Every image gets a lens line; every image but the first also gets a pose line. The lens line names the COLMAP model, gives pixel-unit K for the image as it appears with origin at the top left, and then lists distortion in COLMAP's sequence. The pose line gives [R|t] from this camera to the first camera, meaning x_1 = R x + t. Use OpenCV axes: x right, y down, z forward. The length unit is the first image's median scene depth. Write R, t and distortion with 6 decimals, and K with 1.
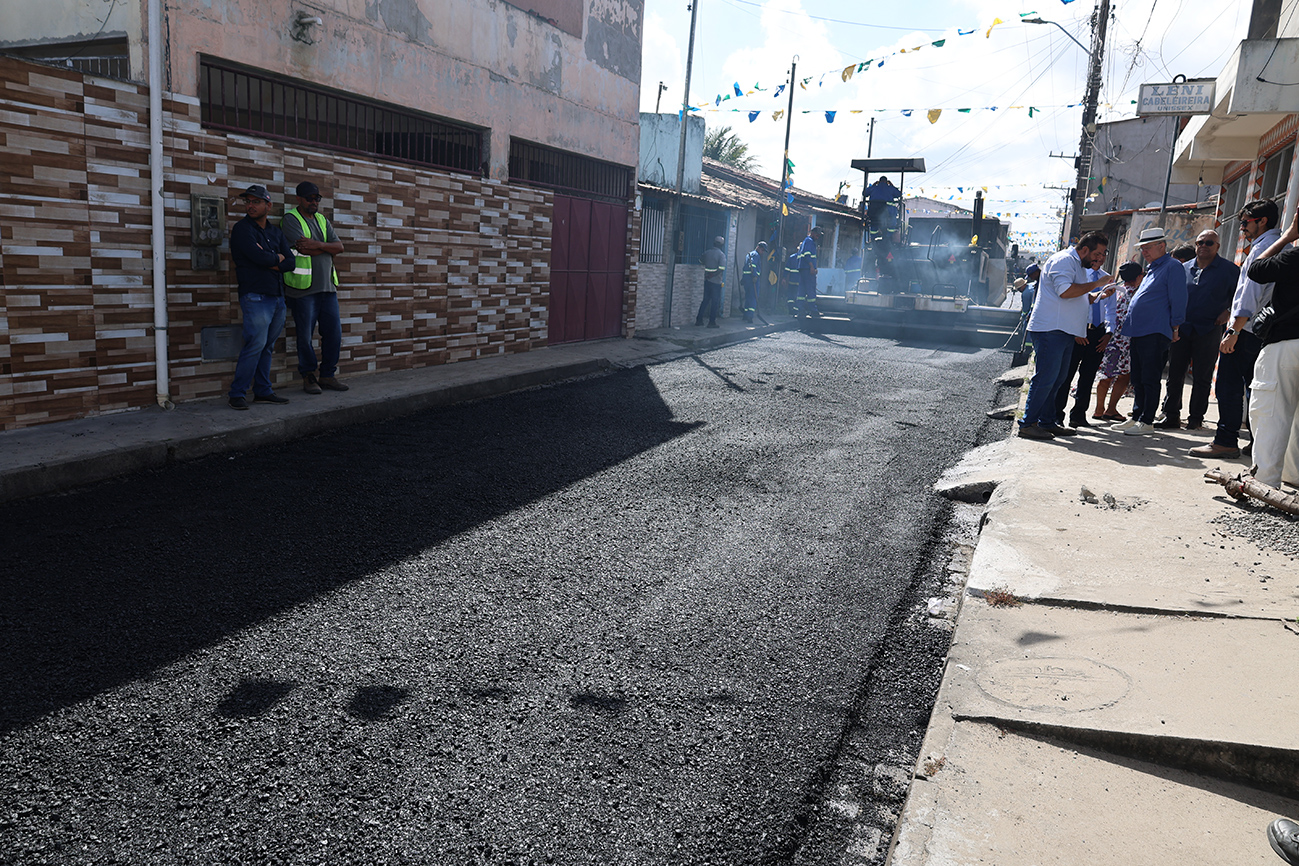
lens RADIAL K [[883.6, 0, 653.7], [0, 883.6, 436.0], [0, 0, 1]] dist [0.006594, -0.025809]
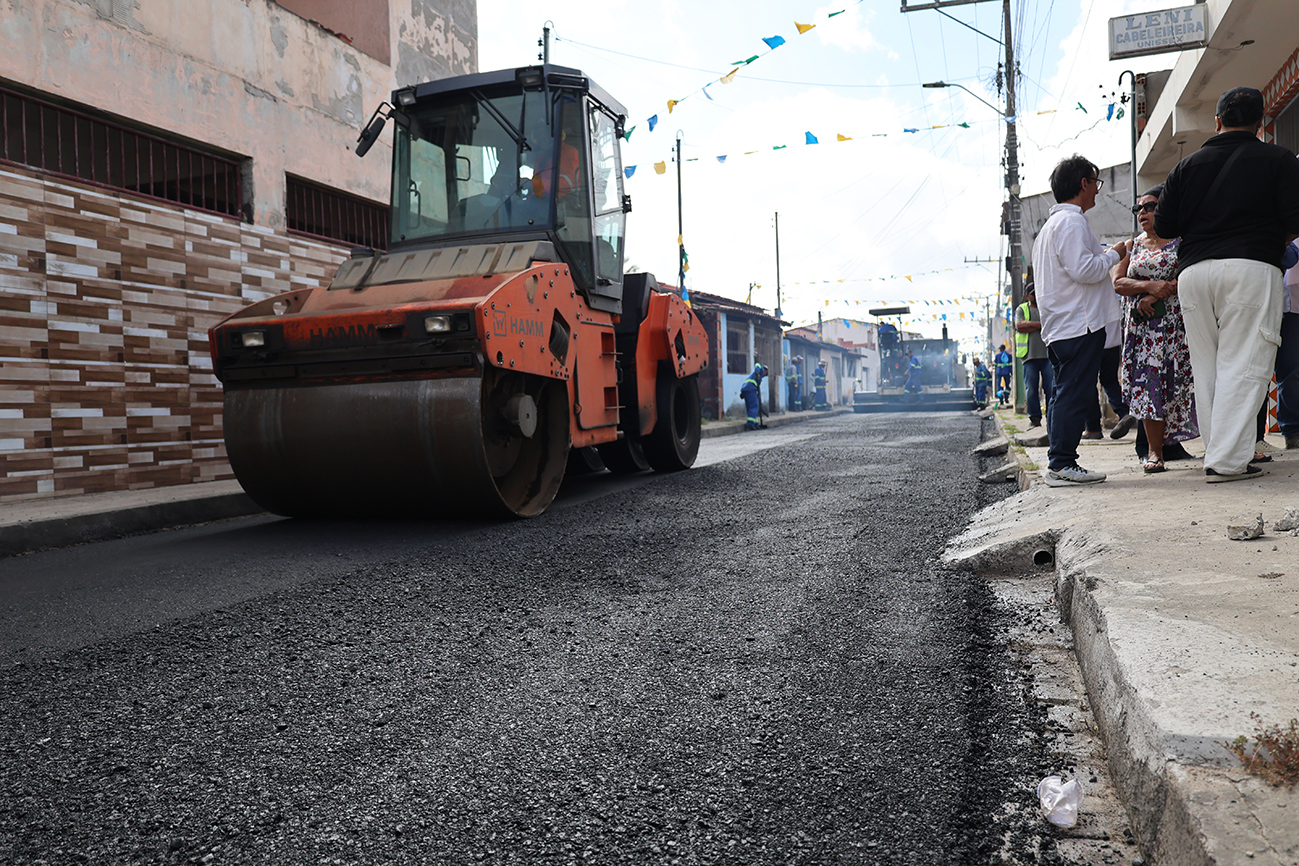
lens RADIAL K [[960.8, 0, 649.5], [0, 960.8, 433.0], [0, 0, 1]] dist [-0.014375, -0.002324]
pose [[0.992632, -0.089548, 0.081620, 0.064569], [0.102222, 0.980584, -0.167350, 0.044879], [-0.065050, 0.174460, 0.982513, 0.287884]]
